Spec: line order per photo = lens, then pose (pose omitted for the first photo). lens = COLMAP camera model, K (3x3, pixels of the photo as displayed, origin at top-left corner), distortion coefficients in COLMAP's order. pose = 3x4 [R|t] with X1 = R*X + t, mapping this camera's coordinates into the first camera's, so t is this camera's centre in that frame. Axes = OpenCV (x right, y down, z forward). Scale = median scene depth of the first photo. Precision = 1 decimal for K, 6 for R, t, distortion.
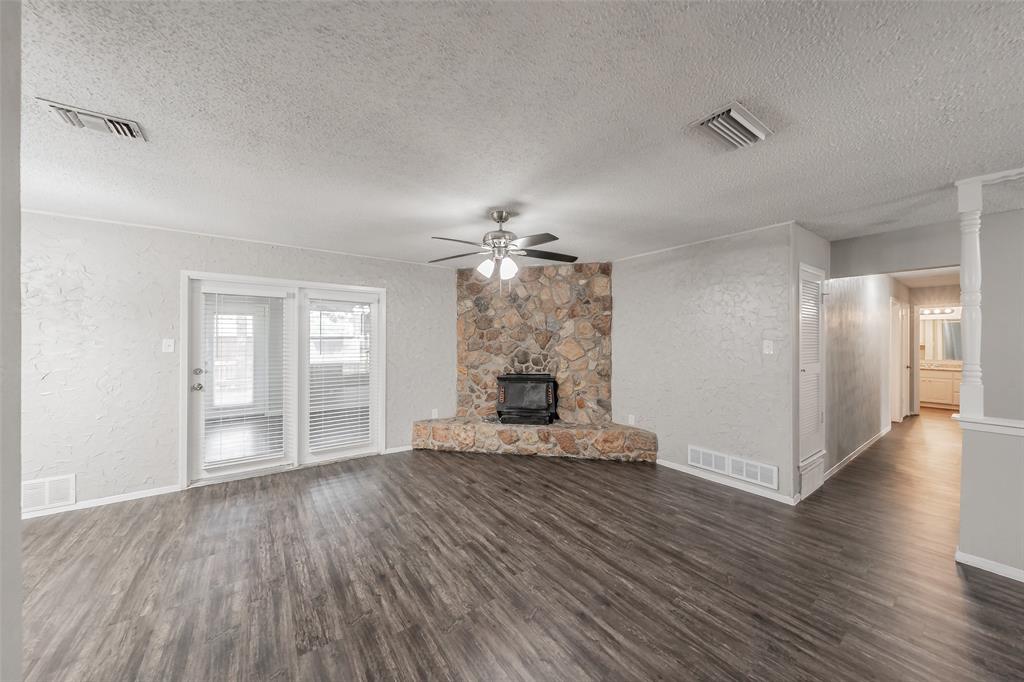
lens RADIAL K [[354.3, 0, 509.5], [0, 354.3, 338.7], [0, 0, 1]] dist [-0.001277, -0.000133]
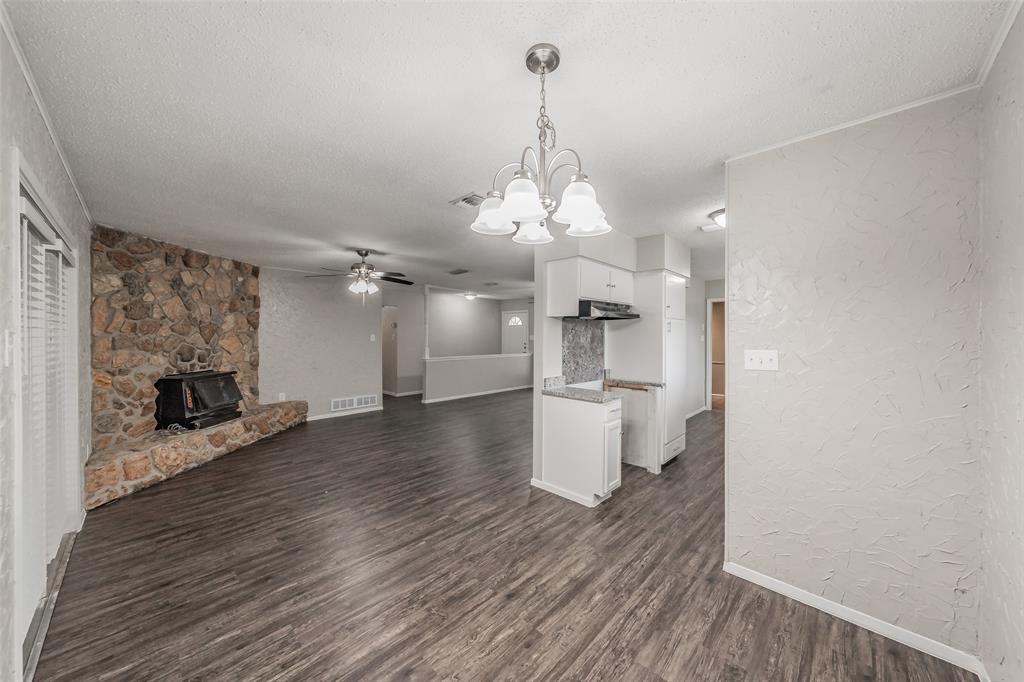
lens RADIAL K [[351.1, 0, 517.1], [0, 351.1, 336.3], [0, 0, 1]] dist [0.000637, 0.000119]
pose [[-0.184391, -0.005073, 0.982840, -1.023702], [-0.007533, 0.999965, 0.003748, 0.000326], [-0.982824, -0.006712, -0.184423, 0.393620]]
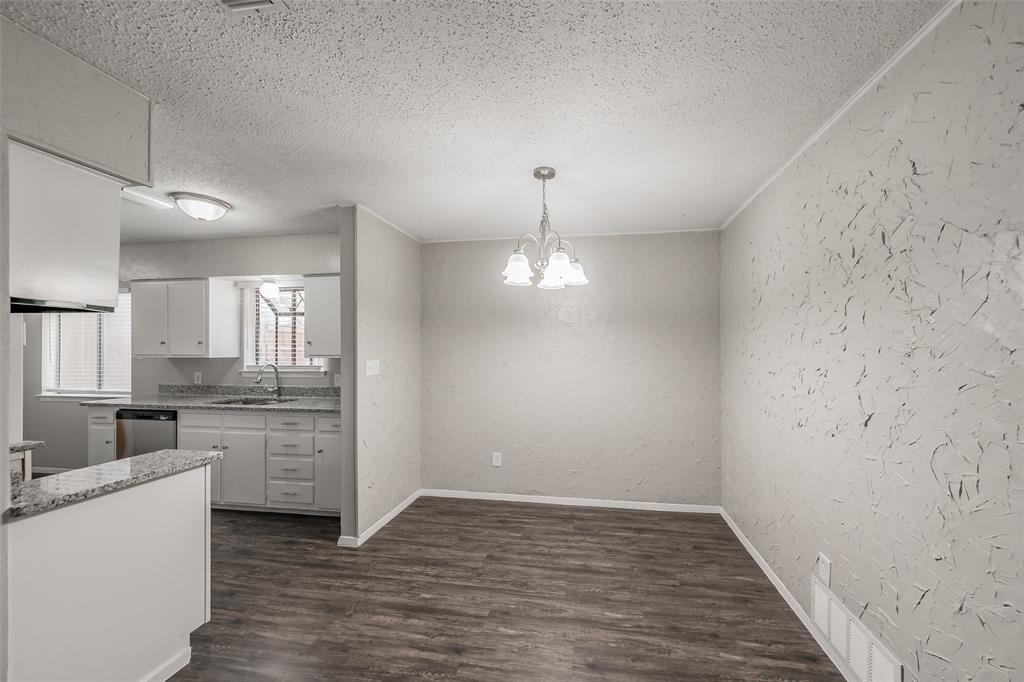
lens RADIAL K [[375.8, 0, 544.0], [0, 375.8, 354.6], [0, 0, 1]] dist [0.000581, 0.000075]
pose [[-0.692527, -0.000448, -0.721391, -0.396649], [-0.003418, 0.999991, 0.002661, 0.009690], [0.721383, 0.004309, -0.692522, 0.648031]]
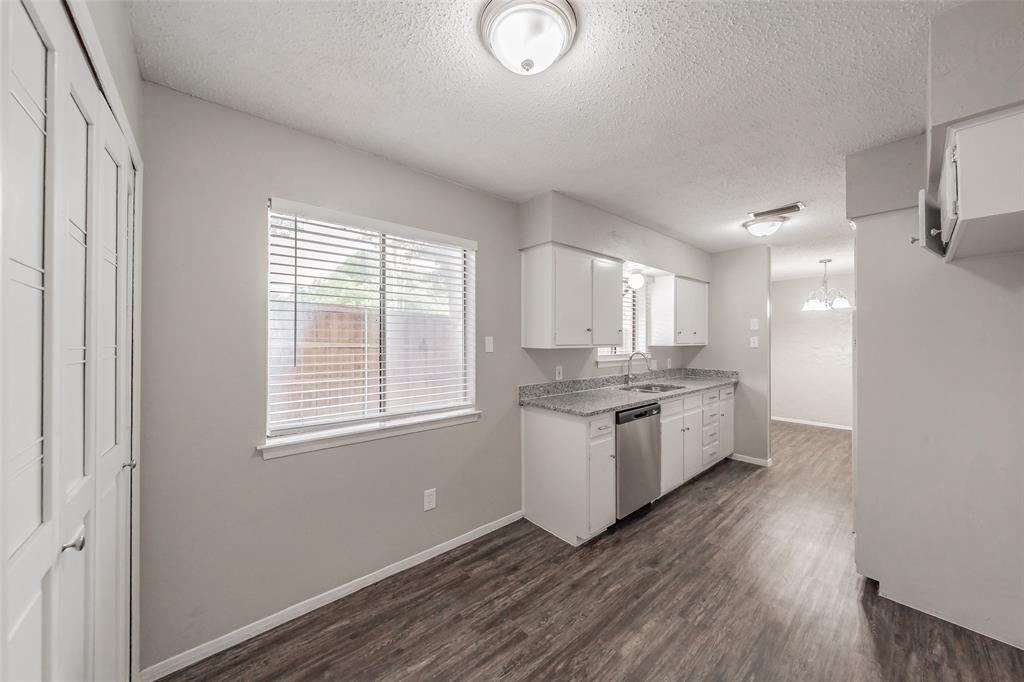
lens RADIAL K [[382.0, 0, 510.6], [0, 382.0, 338.3], [0, 0, 1]] dist [0.000540, -0.000048]
pose [[0.115940, -0.003091, -0.993251, 0.241048], [0.001615, 0.999994, -0.002923, 0.004542], [0.993255, -0.001265, 0.115944, -0.708844]]
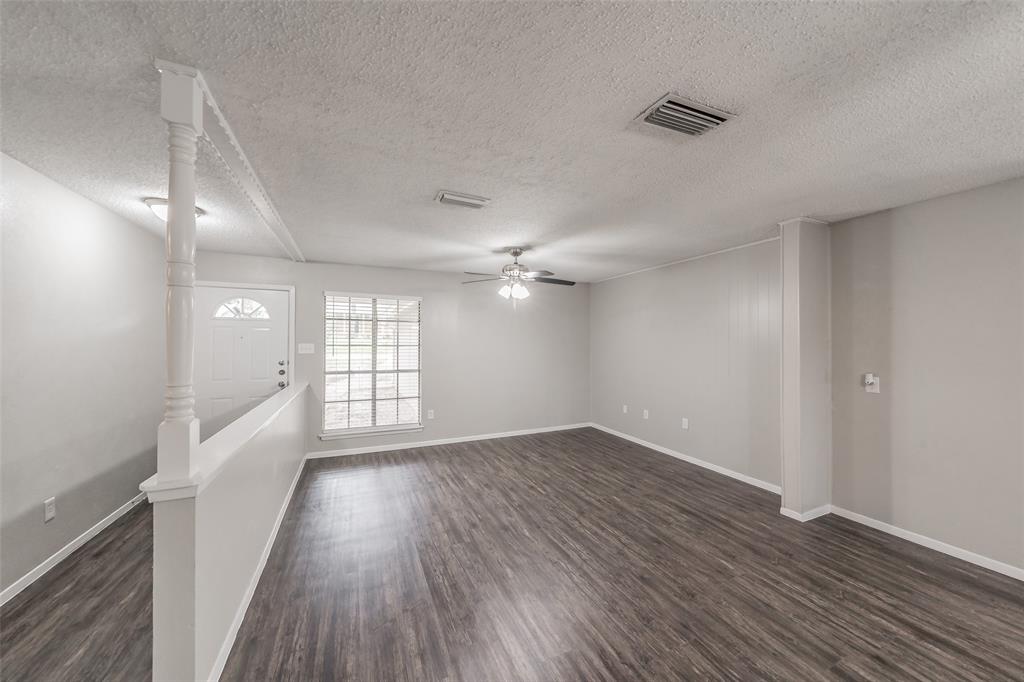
lens RADIAL K [[351.7, 0, 505.2], [0, 351.7, 341.4], [0, 0, 1]] dist [0.000905, -0.000020]
pose [[-0.976136, -0.001864, 0.217152, 0.329956], [-0.002684, 0.999990, -0.003479, -0.002354], [-0.217143, -0.003979, -0.976132, 0.738674]]
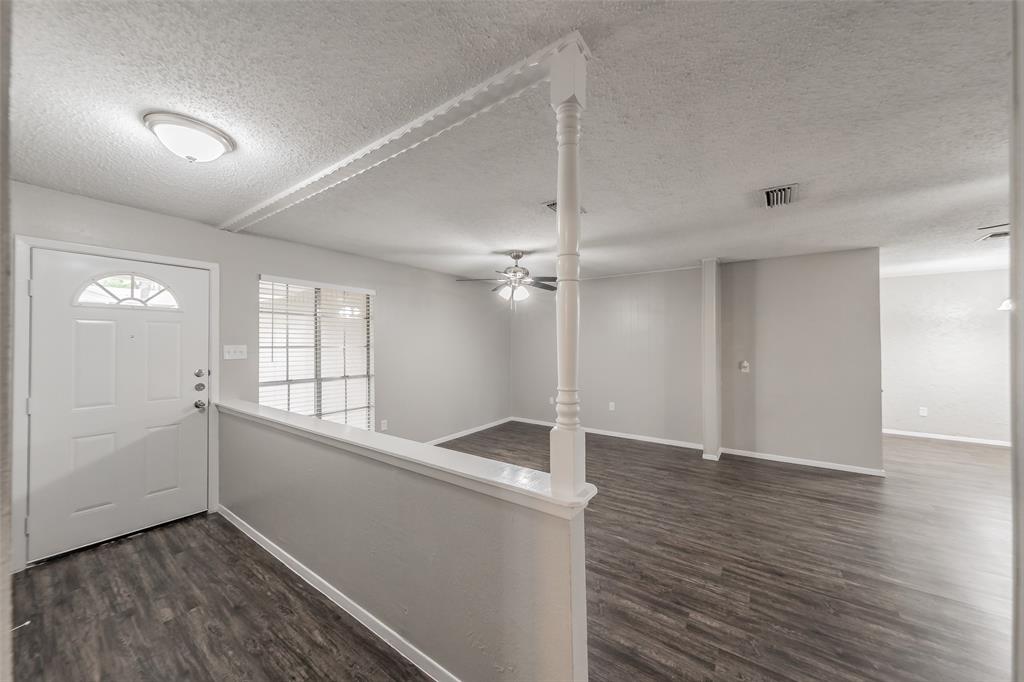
lens RADIAL K [[363.1, 0, 498.7], [0, 363.1, 343.2], [0, 0, 1]] dist [-0.001720, -0.000228]
pose [[-0.952458, 0.002712, -0.304657, 0.798495], [0.002723, 0.999996, 0.000390, -0.001097], [0.304656, -0.000458, -0.952462, 0.757956]]
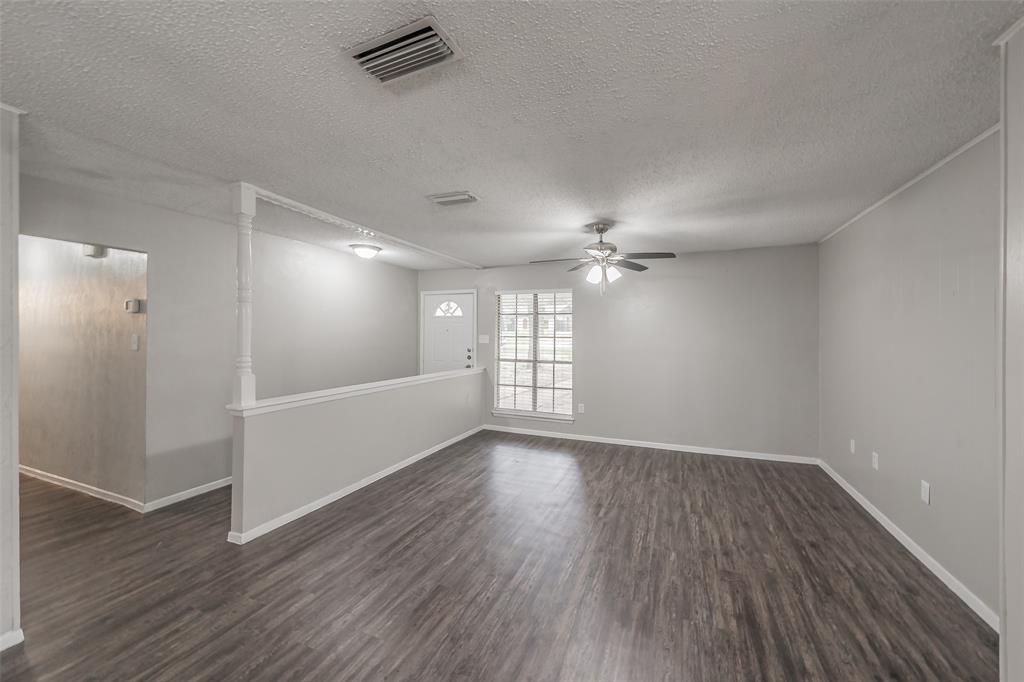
lens RADIAL K [[366.5, 0, 538.7], [0, 366.5, 335.7], [0, 0, 1]] dist [-0.001819, -0.000114]
pose [[-0.549768, -0.005607, 0.835299, -0.065701], [-0.006236, 0.999977, 0.002608, -0.000636], [-0.835294, -0.003776, -0.549790, 0.437860]]
